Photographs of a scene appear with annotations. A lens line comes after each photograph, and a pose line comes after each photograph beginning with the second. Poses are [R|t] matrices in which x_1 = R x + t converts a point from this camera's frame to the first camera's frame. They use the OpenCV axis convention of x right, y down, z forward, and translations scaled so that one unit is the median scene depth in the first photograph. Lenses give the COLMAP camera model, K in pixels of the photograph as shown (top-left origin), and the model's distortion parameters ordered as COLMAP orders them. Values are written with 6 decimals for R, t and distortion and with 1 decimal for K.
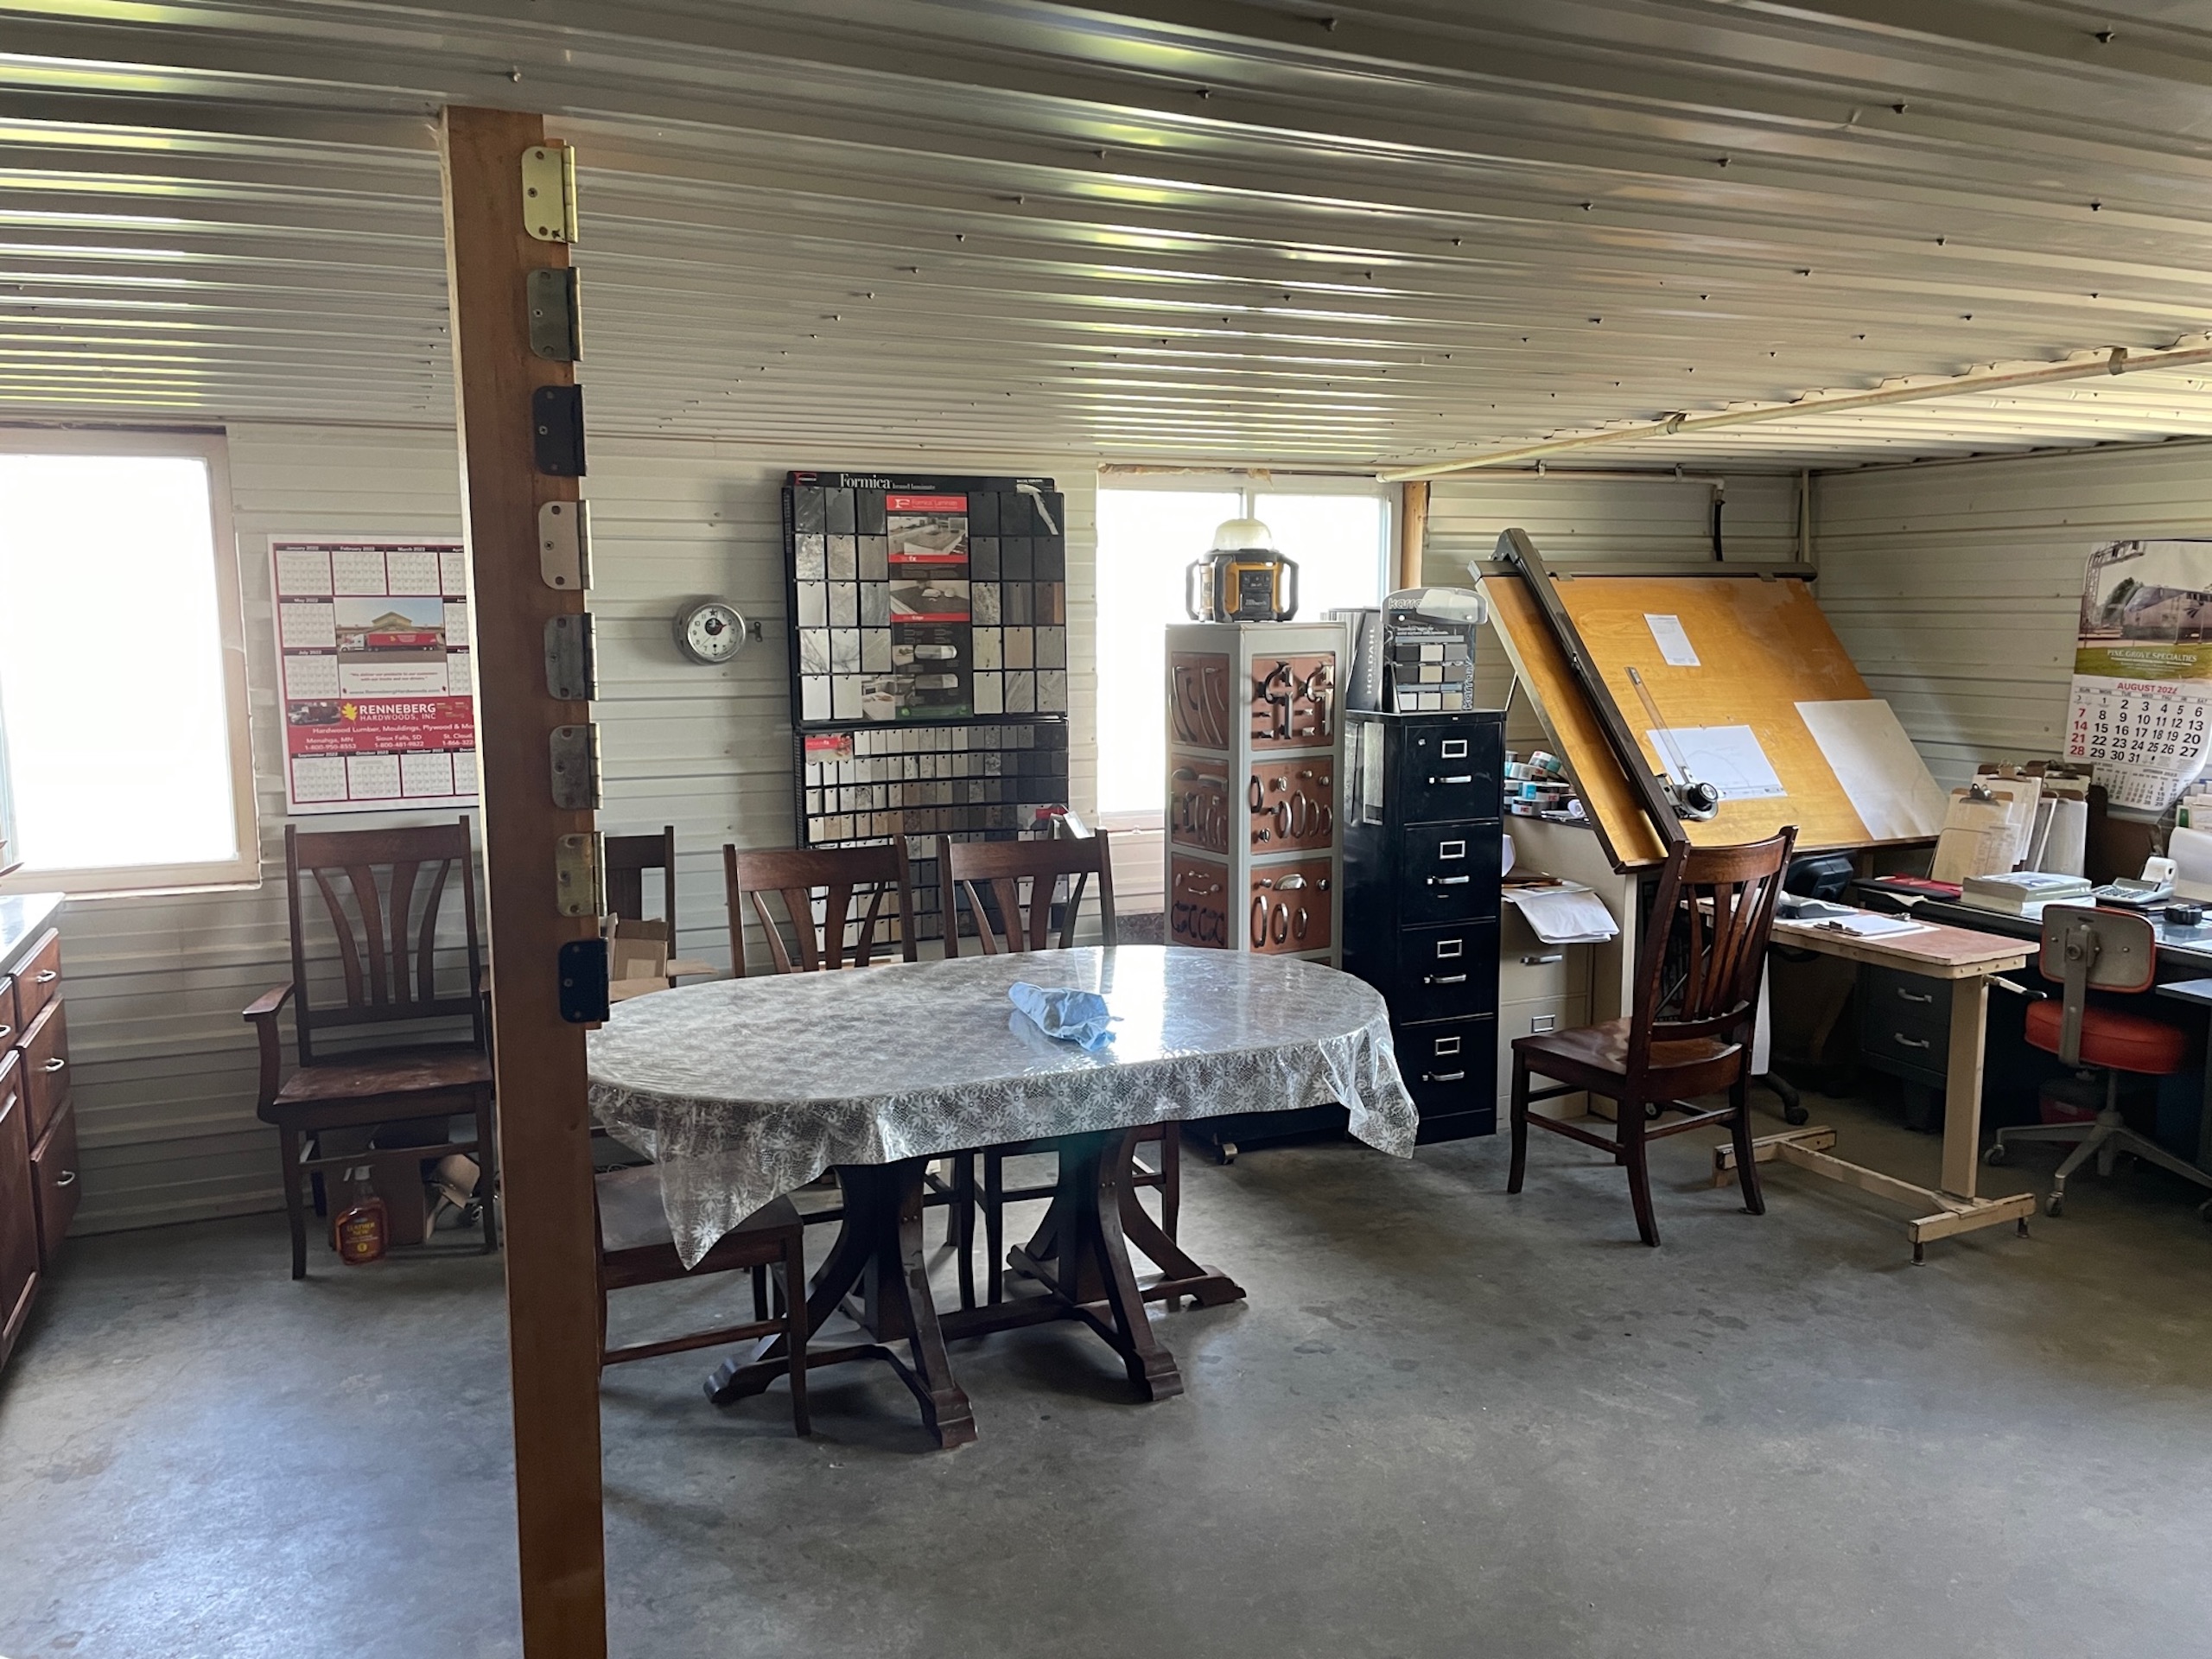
lens RADIAL K [[1687.6, 0, 1106.0], [0, 1687.6, 847.5], [0, 0, 1]] dist [0.058608, -0.044938]
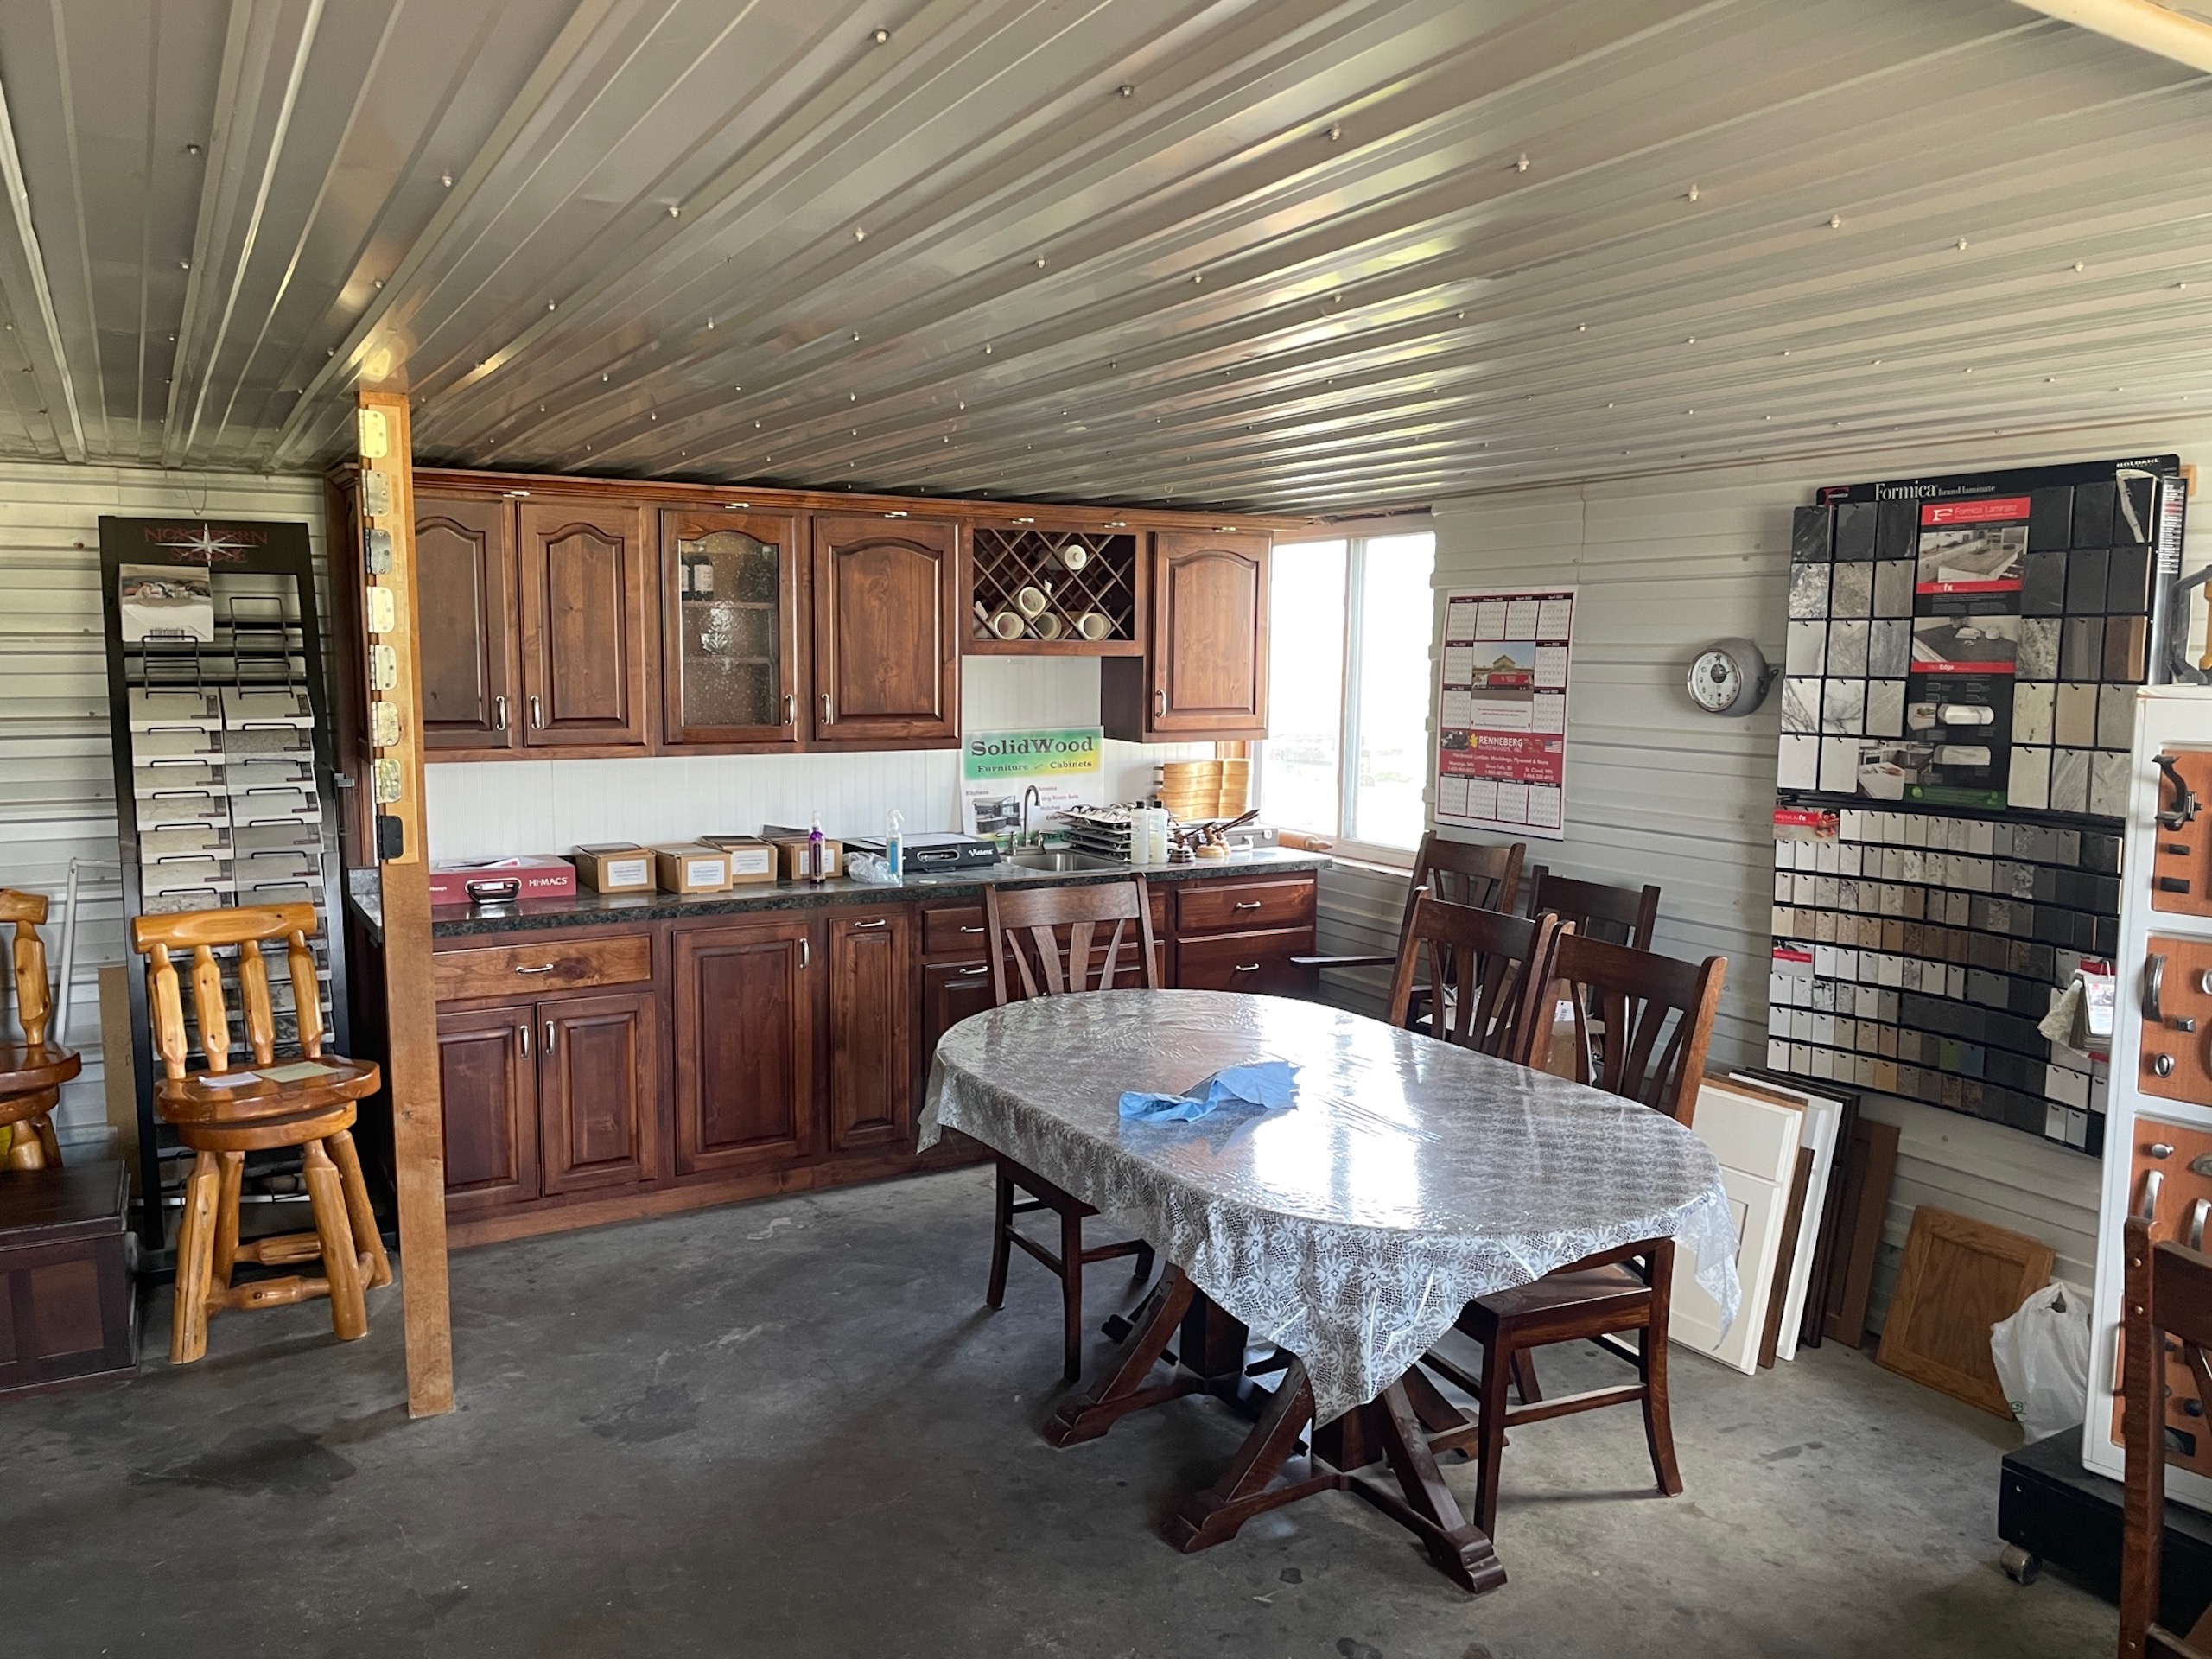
lens RADIAL K [[1687.6, 0, 1103.0], [0, 1687.6, 820.6], [0, 0, 1]] dist [0.058608, -0.044938]
pose [[0.089047, 0.106589, -0.990308, 0.603758], [-0.147086, 0.984764, 0.092766, -0.085709], [0.985107, 0.137400, 0.103368, 0.574623]]
